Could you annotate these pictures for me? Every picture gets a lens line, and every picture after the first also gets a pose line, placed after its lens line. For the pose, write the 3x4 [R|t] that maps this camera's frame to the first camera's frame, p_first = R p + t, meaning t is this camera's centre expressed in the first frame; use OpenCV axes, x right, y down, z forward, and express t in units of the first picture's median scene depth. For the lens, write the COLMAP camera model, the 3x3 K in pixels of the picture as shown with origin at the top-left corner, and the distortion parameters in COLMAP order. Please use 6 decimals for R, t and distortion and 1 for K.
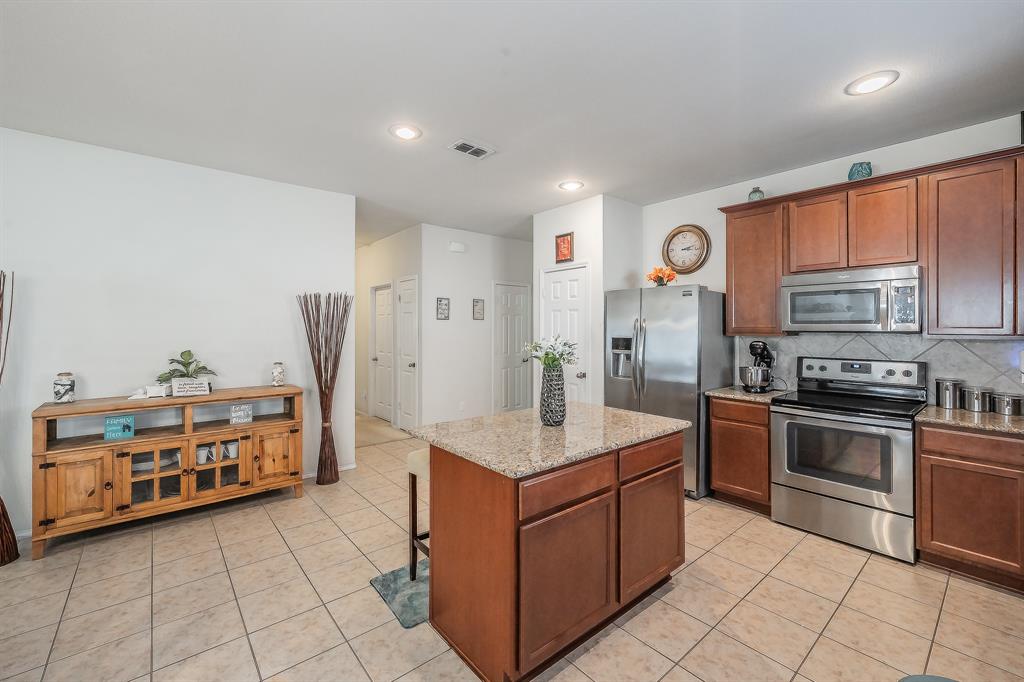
lens RADIAL K [[422.6, 0, 509.8], [0, 422.6, 328.5], [0, 0, 1]] dist [0.000616, -0.000152]
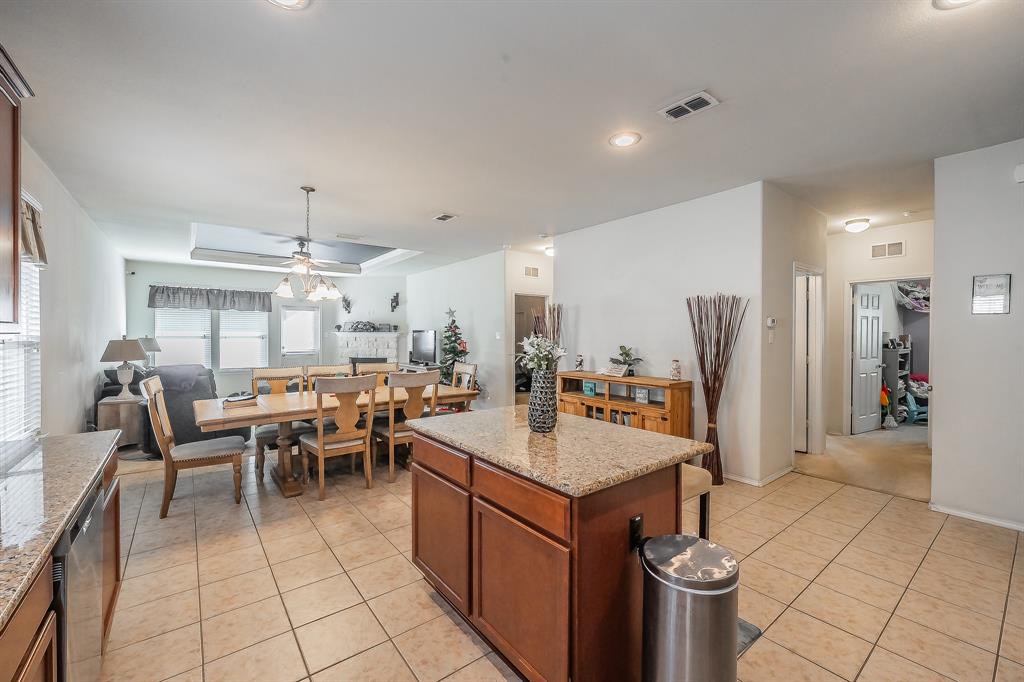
lens RADIAL K [[421.7, 0, 512.0], [0, 421.7, 341.0], [0, 0, 1]] dist [0.001138, -0.000058]
pose [[-0.033615, 0.016504, -0.999299, 0.723034], [-0.000478, 0.999863, 0.016530, 0.011053], [0.999435, 0.001033, -0.033603, 0.682675]]
